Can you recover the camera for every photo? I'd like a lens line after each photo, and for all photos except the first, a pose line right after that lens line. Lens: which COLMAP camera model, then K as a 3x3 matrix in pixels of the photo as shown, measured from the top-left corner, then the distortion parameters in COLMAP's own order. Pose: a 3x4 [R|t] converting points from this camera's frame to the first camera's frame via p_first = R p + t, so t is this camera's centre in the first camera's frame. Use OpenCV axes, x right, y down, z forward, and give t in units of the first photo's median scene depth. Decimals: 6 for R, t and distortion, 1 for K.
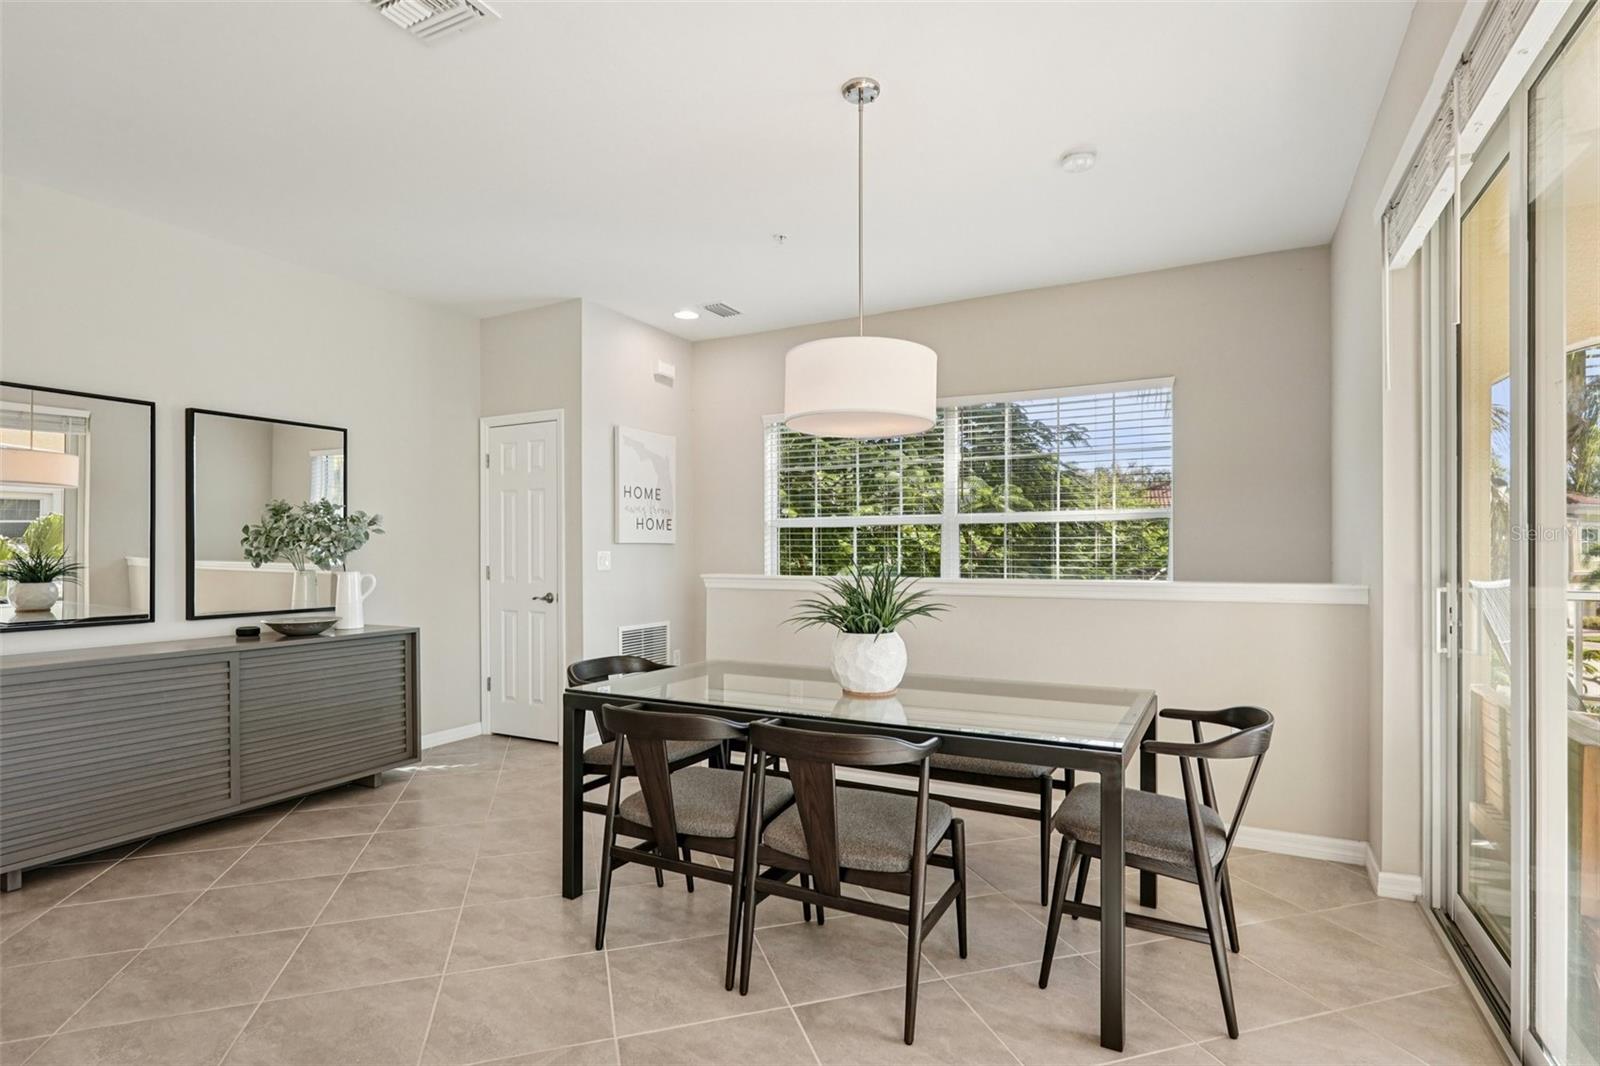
lens RADIAL K [[790.8, 0, 801.1], [0, 790.8, 544.1], [0, 0, 1]] dist [-0.001887, 0.000370]
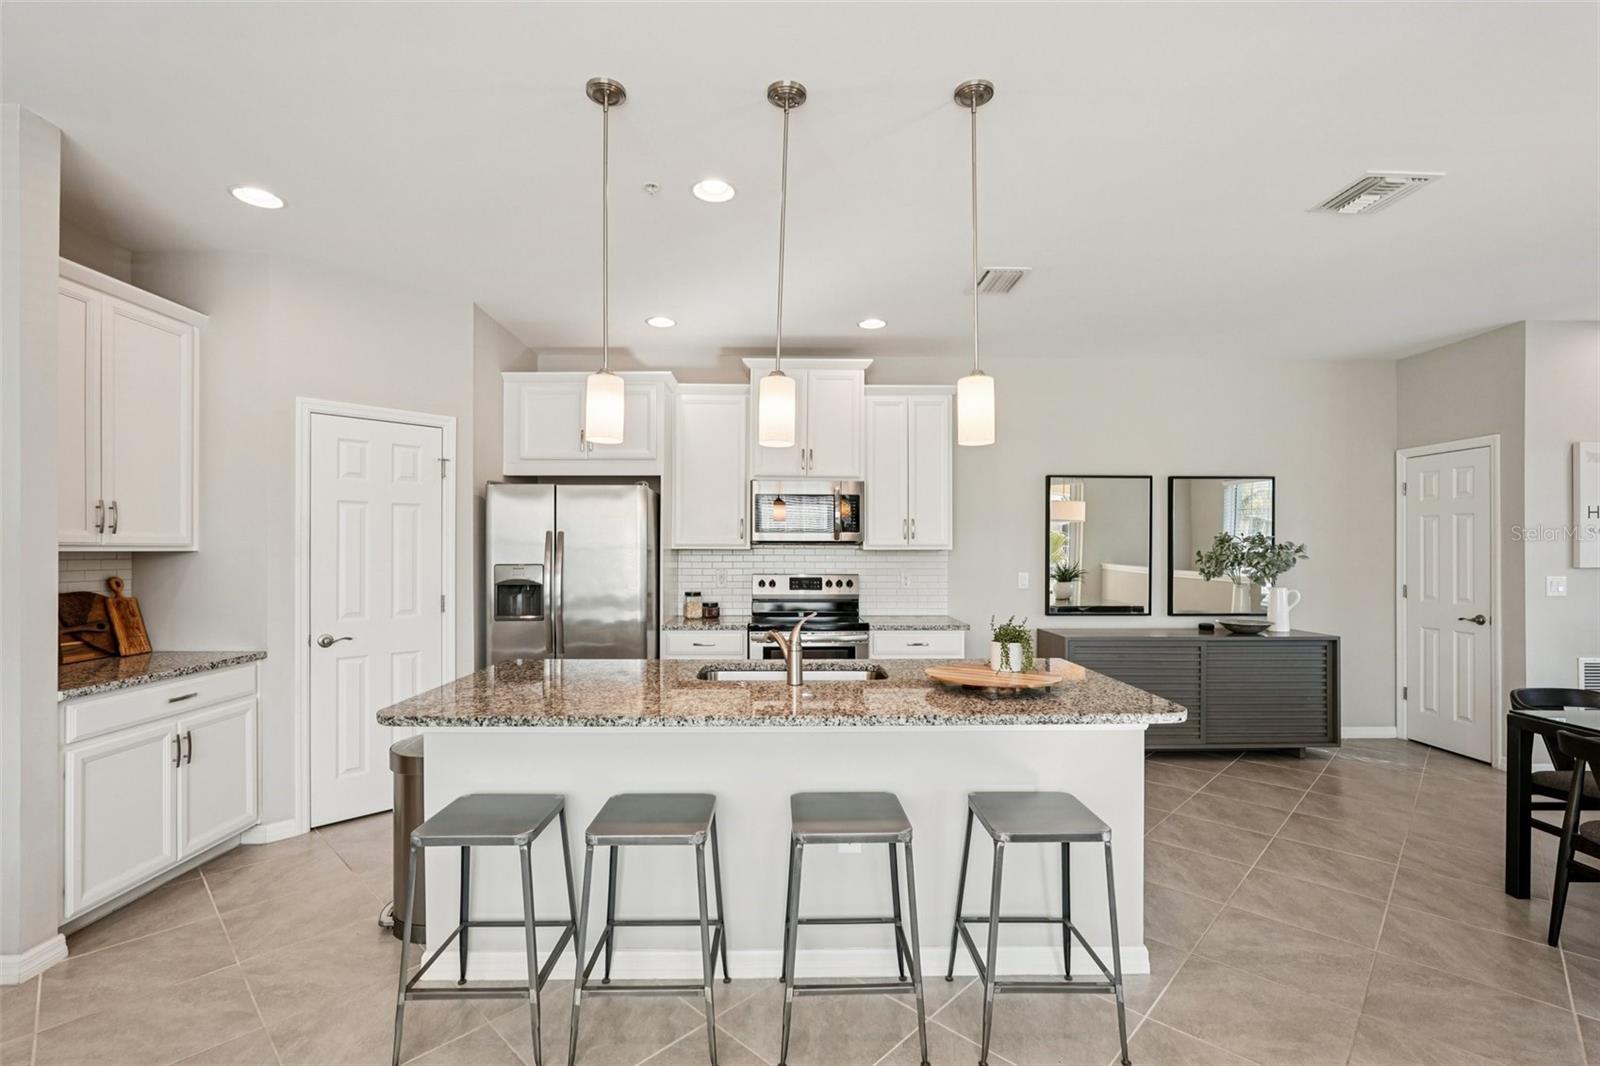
lens RADIAL K [[710.5, 0, 797.3], [0, 710.5, 547.6], [0, 0, 1]] dist [-0.005205, 0.003082]
pose [[0.487275, 0.002772, -0.873244, 0.064928], [0.003515, 0.999981, 0.005136, -0.041828], [0.873242, -0.005572, 0.487256, -0.273983]]
